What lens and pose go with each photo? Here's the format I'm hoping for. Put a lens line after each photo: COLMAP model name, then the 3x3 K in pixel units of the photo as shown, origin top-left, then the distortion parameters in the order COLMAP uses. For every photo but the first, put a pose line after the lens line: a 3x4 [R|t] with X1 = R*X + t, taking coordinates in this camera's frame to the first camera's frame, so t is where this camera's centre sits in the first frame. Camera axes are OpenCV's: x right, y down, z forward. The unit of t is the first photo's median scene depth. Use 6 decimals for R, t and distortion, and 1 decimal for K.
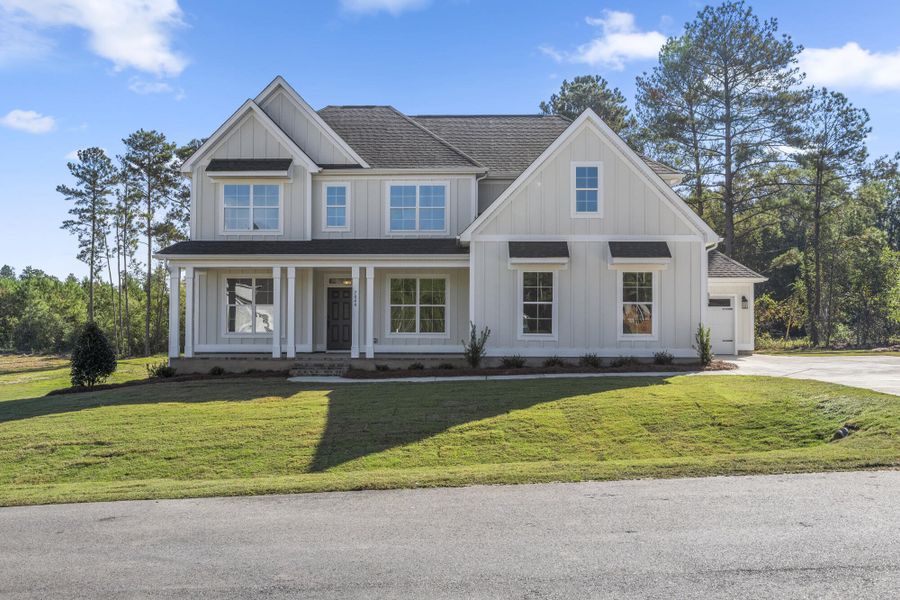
lens RADIAL K [[418.8, 0, 452.8], [0, 418.8, 314.7], [0, 0, 1]] dist [-0.006048, -0.000174]
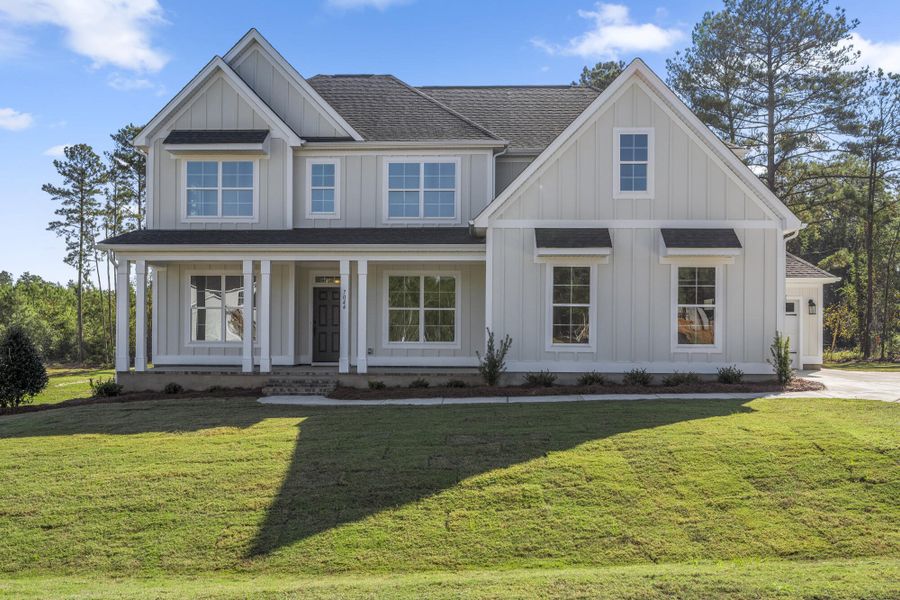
lens RADIAL K [[416.9, 0, 452.9], [0, 416.9, 328.7], [0, 0, 1]] dist [-0.001564, 0.000010]
pose [[0.999802, 0.002735, -0.019725, -0.006456], [-0.002498, 0.999925, 0.011995, 0.007203], [0.019756, -0.011944, 0.999733, 0.185715]]
